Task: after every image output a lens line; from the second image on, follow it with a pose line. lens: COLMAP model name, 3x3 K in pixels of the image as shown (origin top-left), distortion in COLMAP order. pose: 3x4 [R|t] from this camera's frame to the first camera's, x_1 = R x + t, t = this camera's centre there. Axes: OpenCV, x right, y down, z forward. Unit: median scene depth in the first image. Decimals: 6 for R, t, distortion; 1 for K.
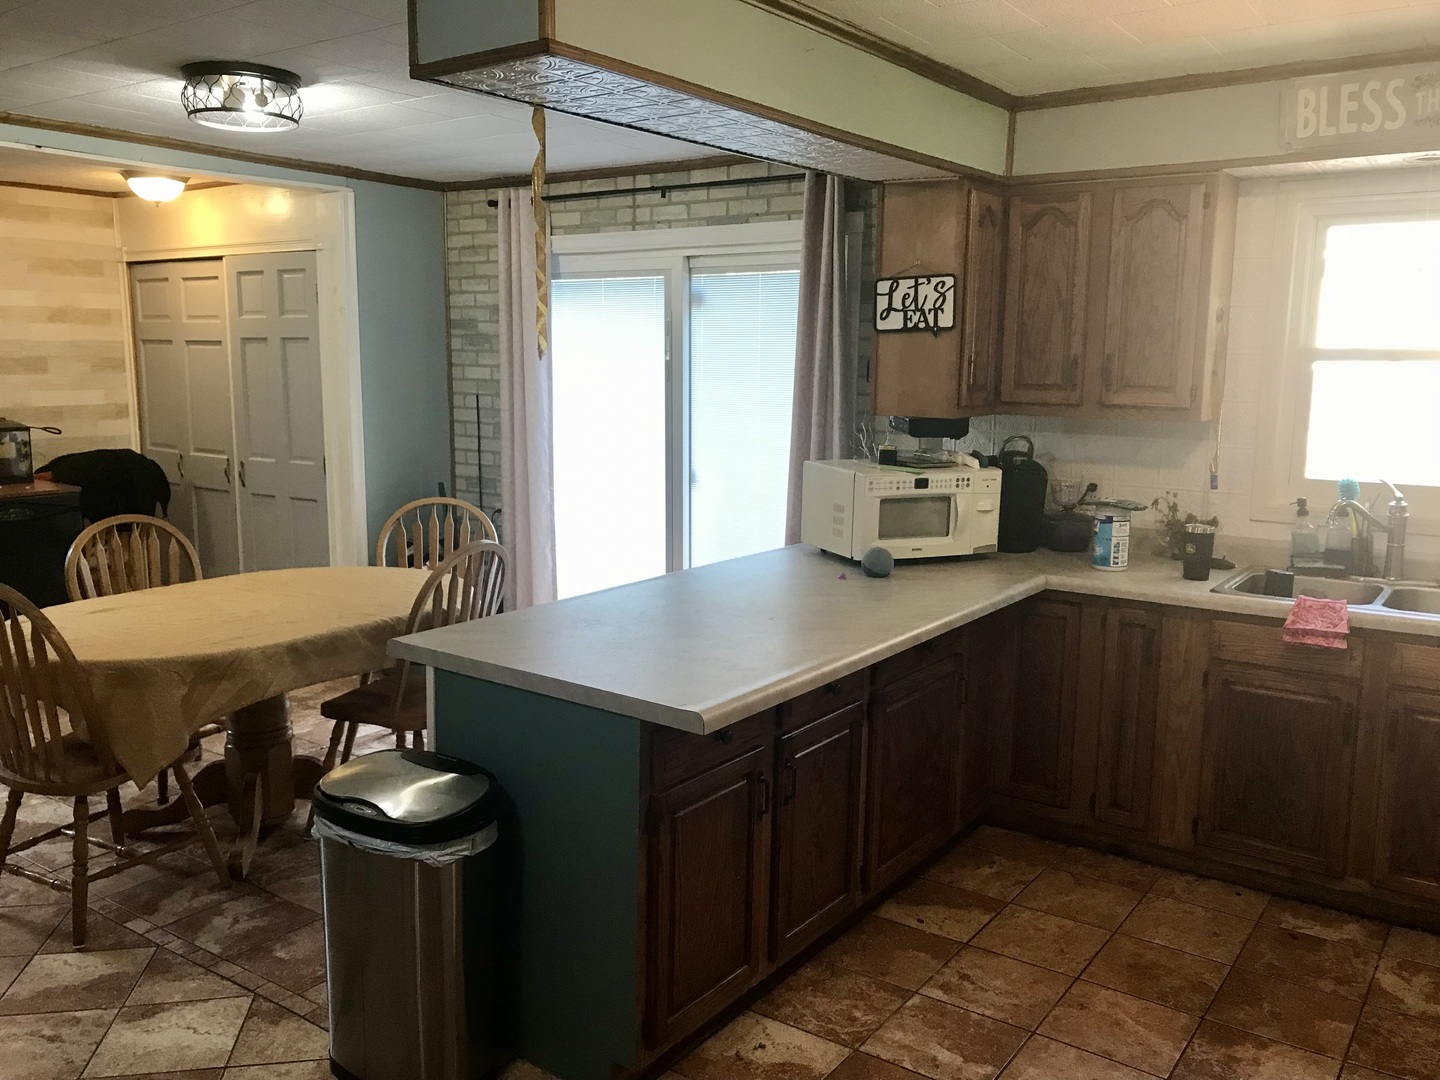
lens RADIAL K [[1198.6, 0, 722.8], [0, 1198.6, 538.2], [0, 0, 1]] dist [0.098130, -0.099298]
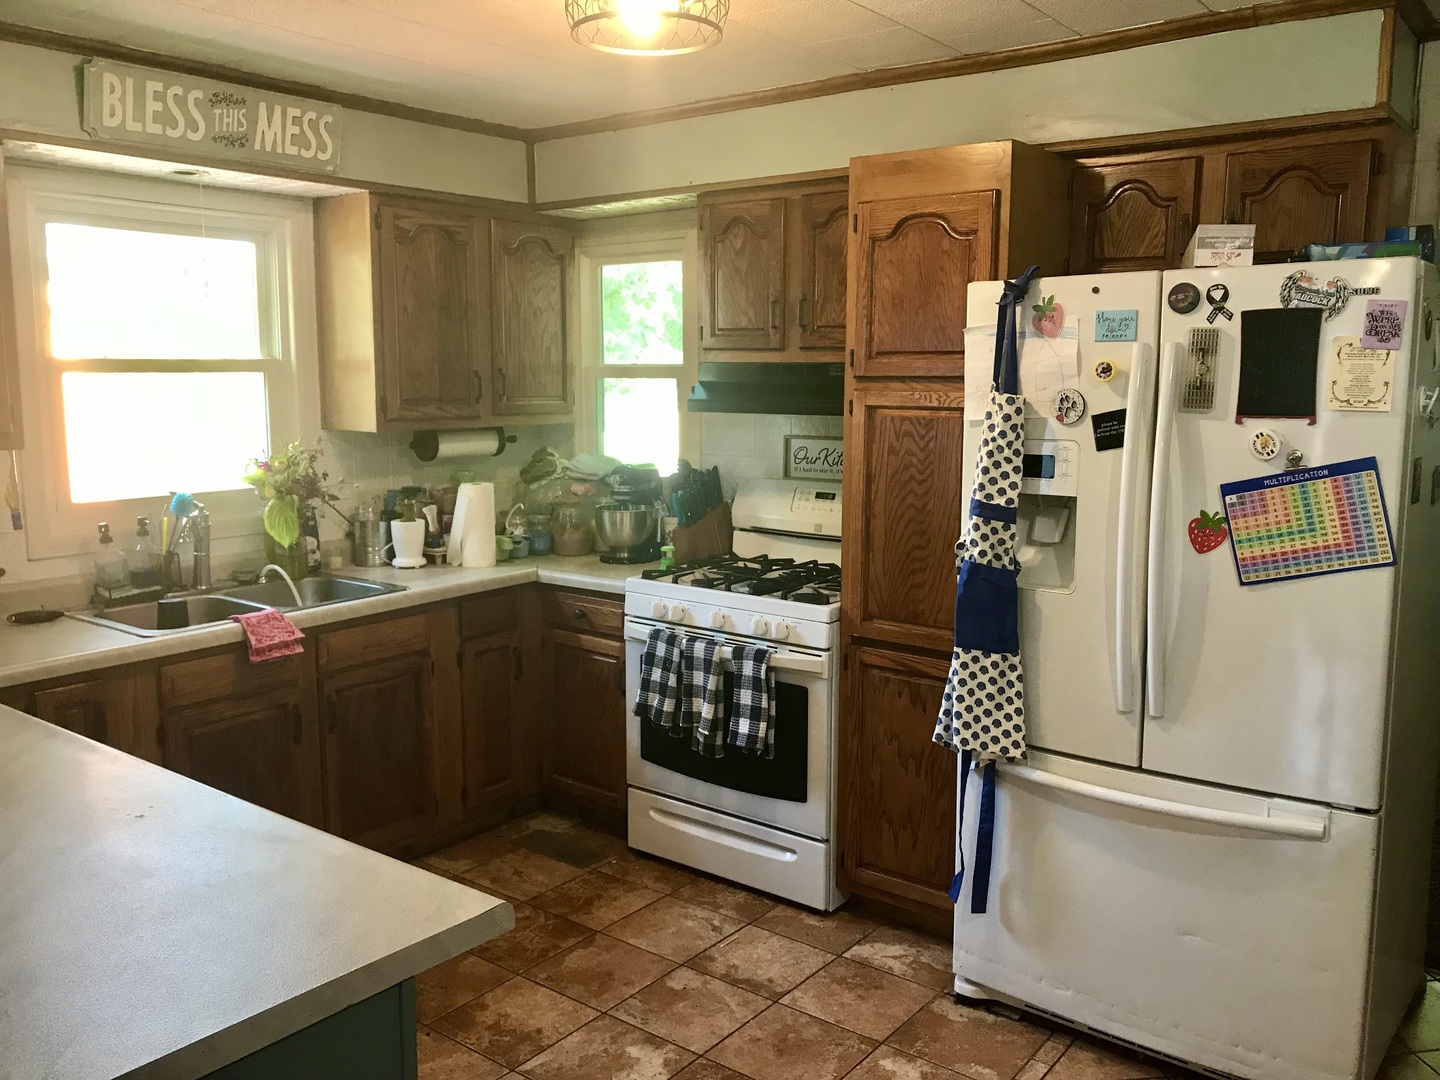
lens RADIAL K [[1198.6, 0, 723.8], [0, 1198.6, 540.6], [0, 0, 1]] dist [0.098130, -0.099298]
pose [[0.045419, -0.158047, 0.986387, -0.457336], [0.154017, 0.976707, 0.149404, -0.096761], [-0.987024, 0.145134, 0.068702, 0.548153]]
